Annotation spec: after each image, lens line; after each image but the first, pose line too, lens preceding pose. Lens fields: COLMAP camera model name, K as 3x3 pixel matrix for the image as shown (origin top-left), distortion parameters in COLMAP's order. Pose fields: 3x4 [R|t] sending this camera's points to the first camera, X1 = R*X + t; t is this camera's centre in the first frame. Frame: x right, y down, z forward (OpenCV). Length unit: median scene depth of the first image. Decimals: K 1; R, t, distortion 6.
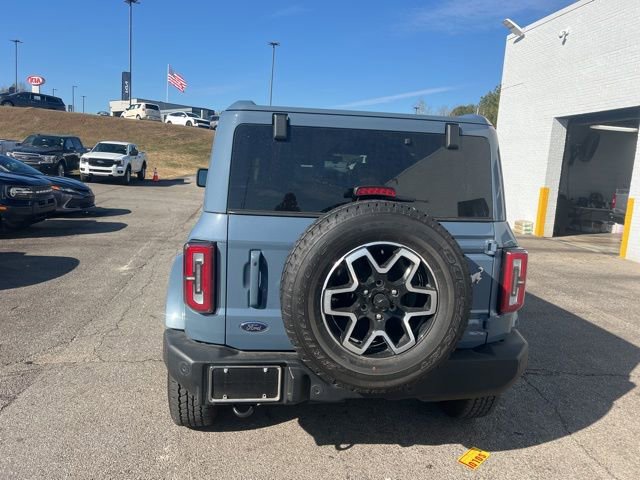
lens RADIAL K [[479.8, 0, 325.5], [0, 479.8, 237.2], [0, 0, 1]] dist [0.052230, -0.057098]
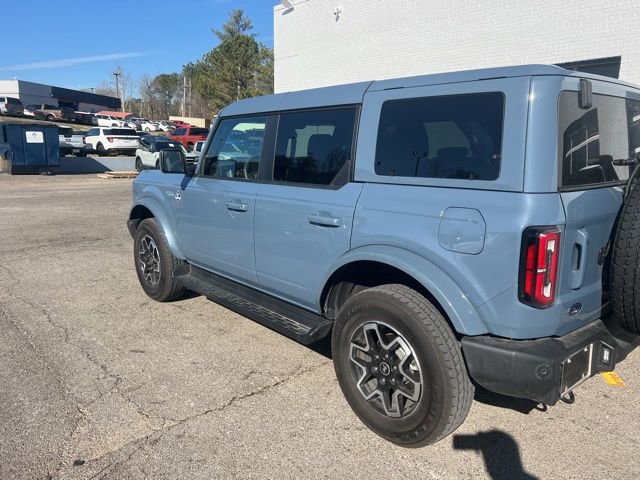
lens RADIAL K [[479.8, 0, 327.0], [0, 479.8, 236.1], [0, 0, 1]] dist [0.052230, -0.057098]
pose [[0.833292, -0.148615, 0.532483, -0.833533], [0.117572, 0.988795, 0.091982, -0.080088], [-0.540186, -0.014043, 0.841428, 0.368408]]
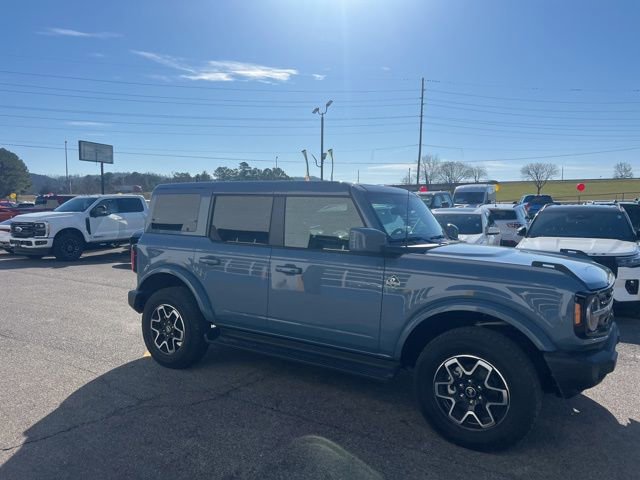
lens RADIAL K [[479.8, 0, 323.3], [0, 479.8, 249.8], [0, 0, 1]] dist [0.052230, -0.057098]
pose [[-0.645576, 0.003224, -0.763689, 1.312343], [-0.157958, 0.977804, 0.137656, -0.331191], [0.747182, 0.209498, -0.630737, 2.597515]]
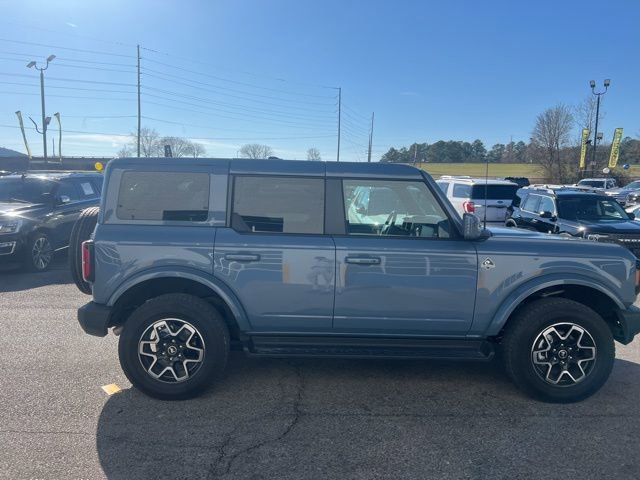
lens RADIAL K [[479.8, 0, 323.3], [0, 479.8, 240.6], [0, 0, 1]] dist [0.052230, -0.057098]
pose [[-0.118215, 0.048646, -0.991796, 1.594260], [-0.169818, 0.983095, 0.068460, -0.182420], [0.978359, 0.176518, -0.107956, 1.643069]]
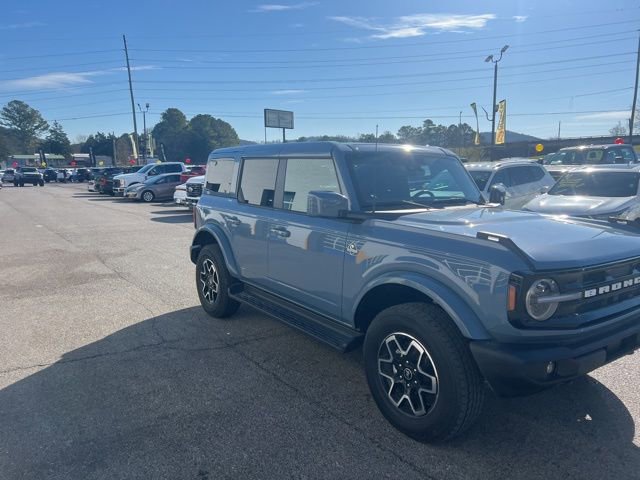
lens RADIAL K [[479.8, 0, 319.0], [0, 479.8, 241.3], [0, 0, 1]] dist [0.052230, -0.057098]
pose [[-0.884988, 0.019195, -0.465219, 0.854707], [-0.112603, 0.960669, 0.253843, -0.415947], [0.451794, 0.277033, -0.848018, 2.923914]]
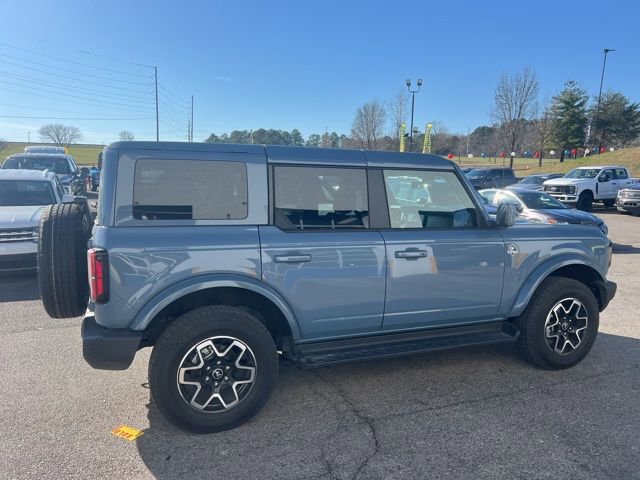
lens RADIAL K [[479.8, 0, 323.8], [0, 479.8, 249.7], [0, 0, 1]] dist [0.052230, -0.057098]
pose [[0.245116, 0.088300, -0.965464, 1.454358], [-0.143620, 0.988163, 0.053913, -0.103576], [0.958797, 0.125445, 0.254897, 1.065677]]
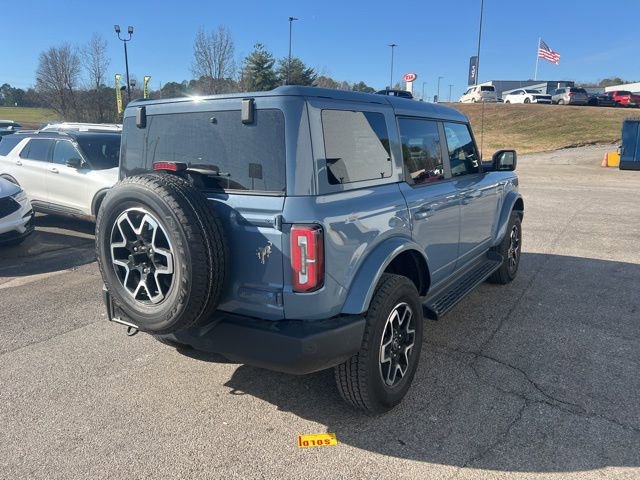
lens RADIAL K [[479.8, 0, 323.7], [0, 479.8, 238.9], [0, 0, 1]] dist [0.052230, -0.057098]
pose [[0.752238, 0.075223, -0.654584, 0.892452], [-0.049236, 0.997102, 0.058003, -0.004648], [0.657050, -0.011403, 0.753761, 0.272538]]
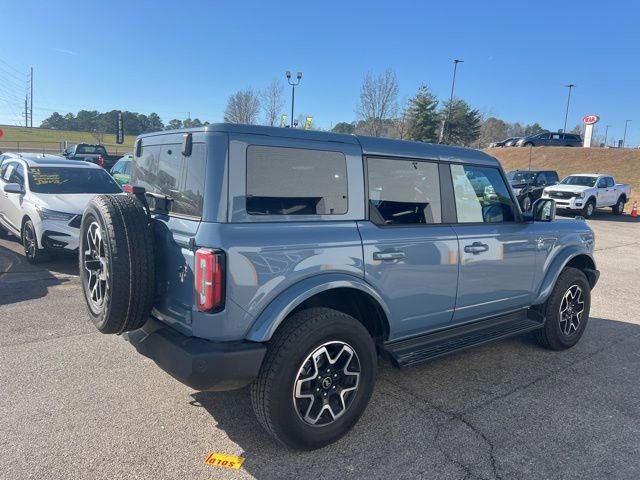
lens RADIAL K [[479.8, 0, 325.4], [0, 479.8, 245.9], [0, 0, 1]] dist [0.052230, -0.057098]
pose [[0.505891, 0.093480, -0.857517, 1.190227], [-0.141745, 0.989606, 0.024257, -0.036612], [0.850871, 0.109278, 0.513883, 0.595017]]
